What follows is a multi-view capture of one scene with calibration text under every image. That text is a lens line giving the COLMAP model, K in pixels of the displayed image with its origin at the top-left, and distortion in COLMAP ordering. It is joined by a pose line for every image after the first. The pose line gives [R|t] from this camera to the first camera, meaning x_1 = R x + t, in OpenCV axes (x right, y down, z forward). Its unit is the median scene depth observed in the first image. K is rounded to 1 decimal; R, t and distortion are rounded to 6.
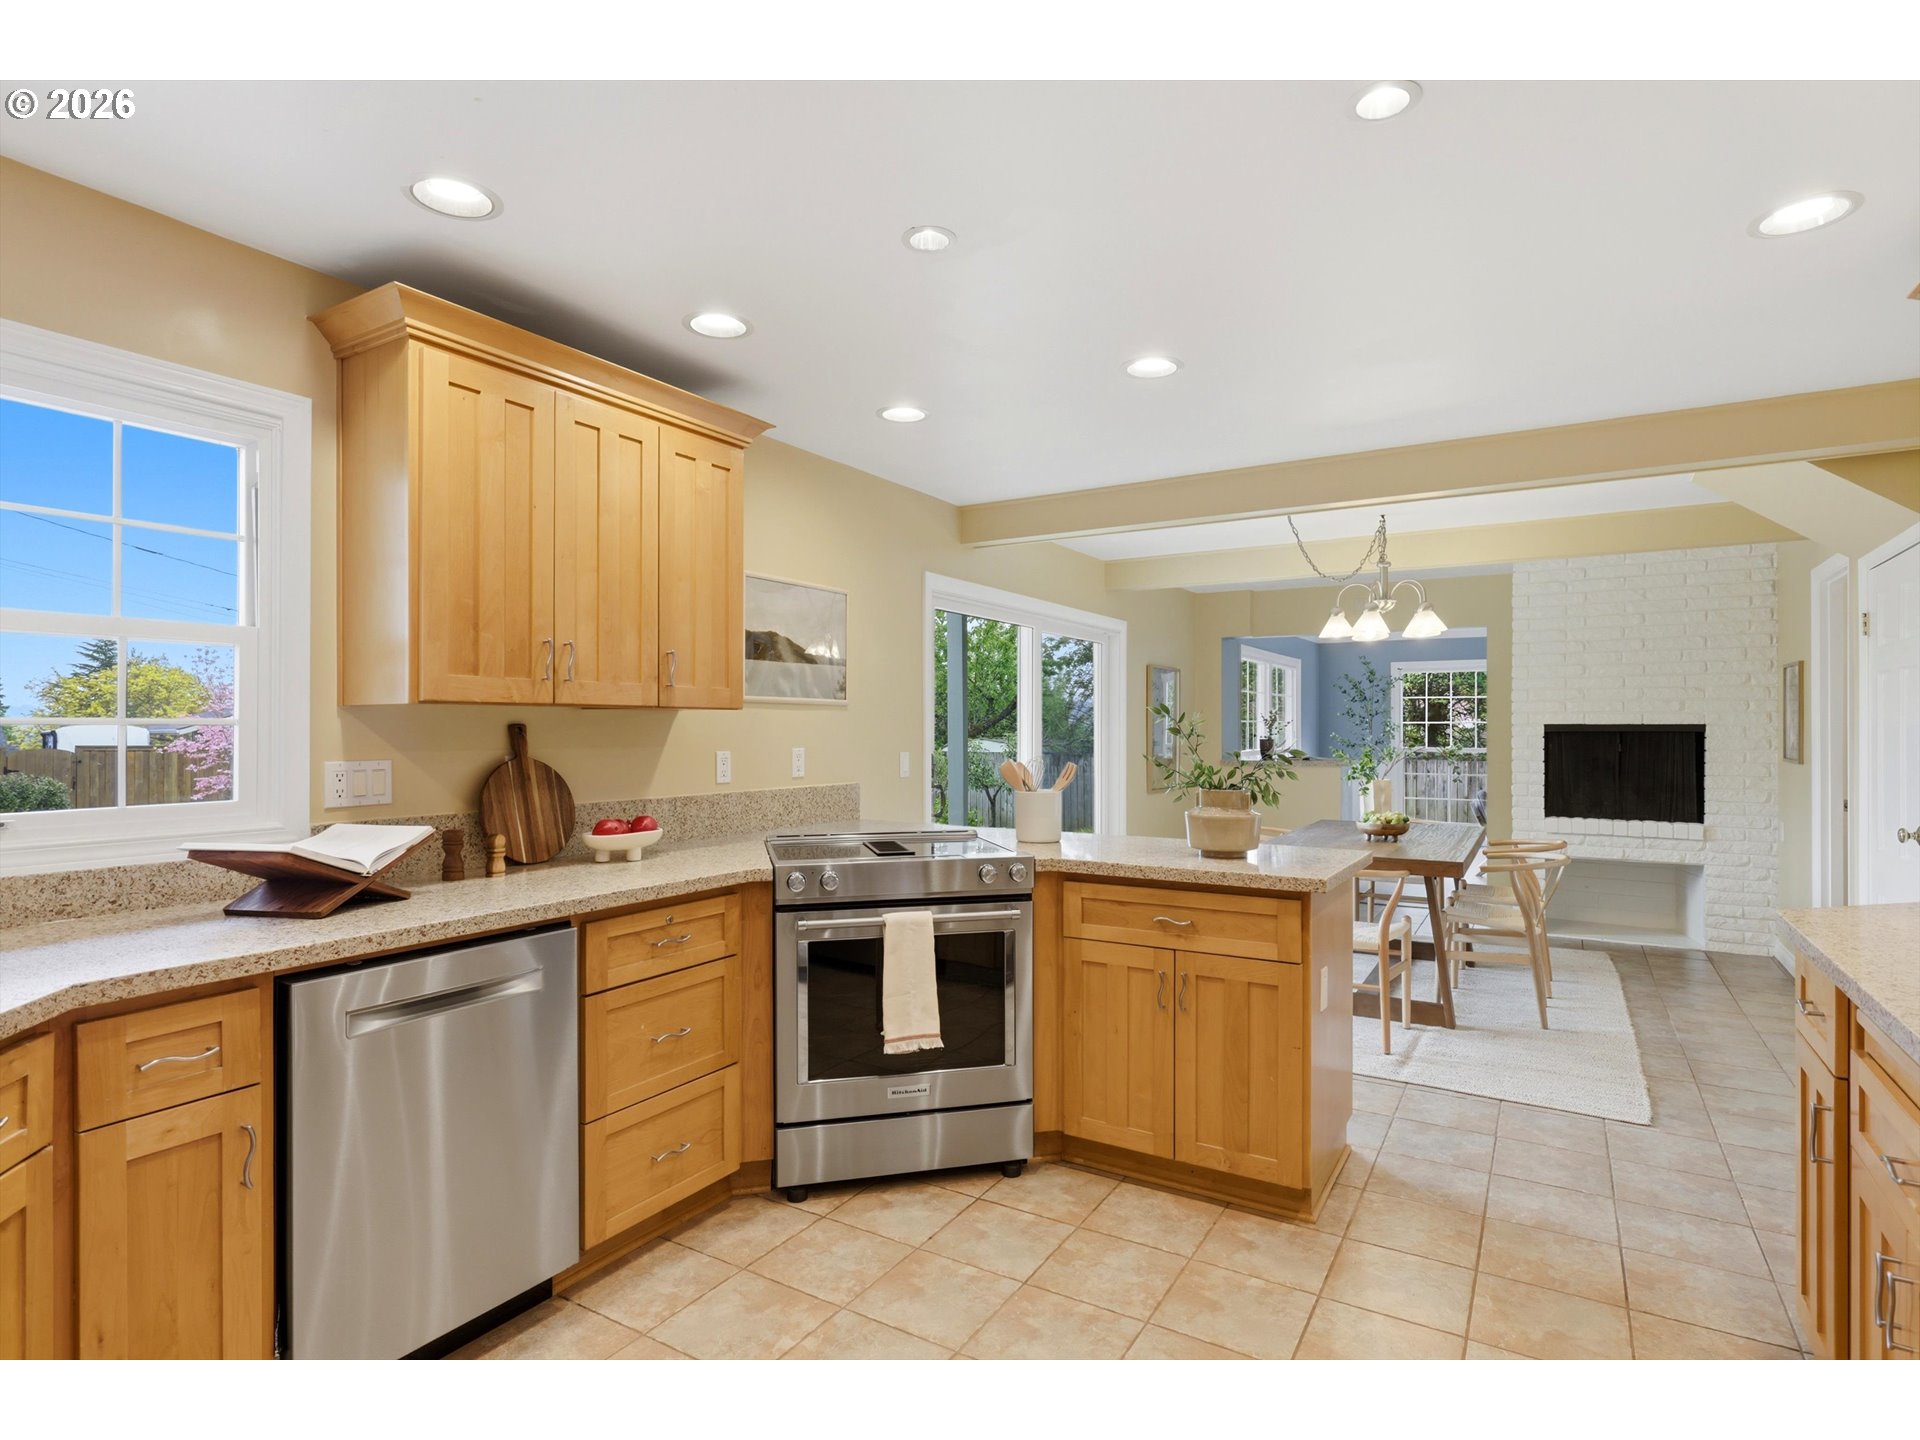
lens RADIAL K [[1029.1, 0, 961.2], [0, 1029.1, 732.0], [0, 0, 1]] dist [-0.005389, -0.002555]
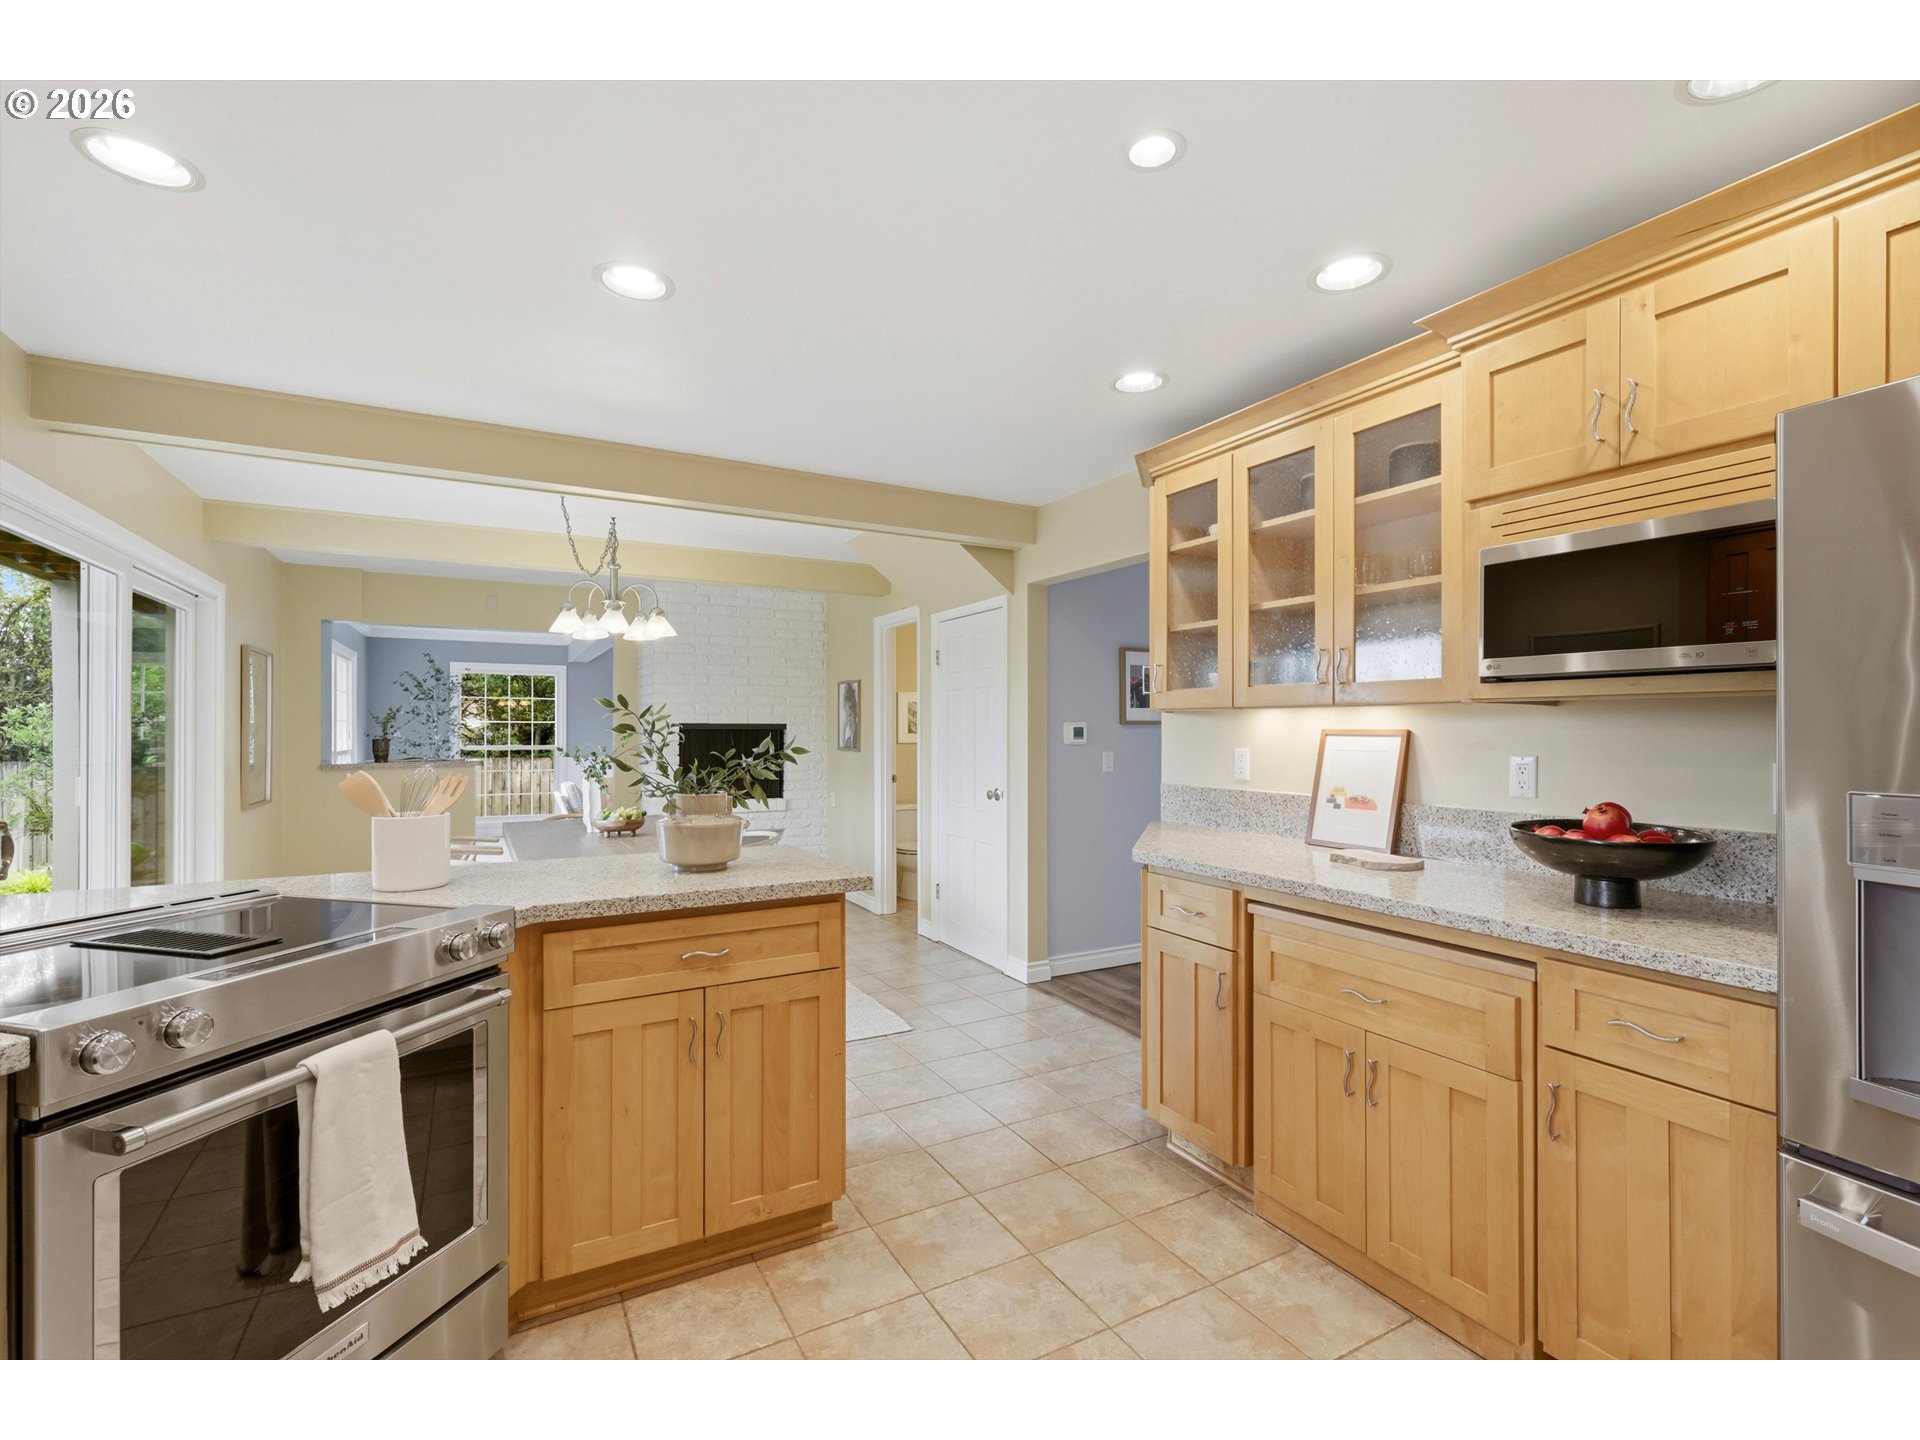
lens RADIAL K [[877.2, 0, 1006.7], [0, 877.2, 725.6], [0, 0, 1]] dist [-0.003355, 0.000909]
pose [[0.473527, 0.000226, 0.880779, -0.293045], [0.006143, 0.999975, -0.003560, 0.001733], [-0.880758, 0.007096, 0.473514, 0.421618]]
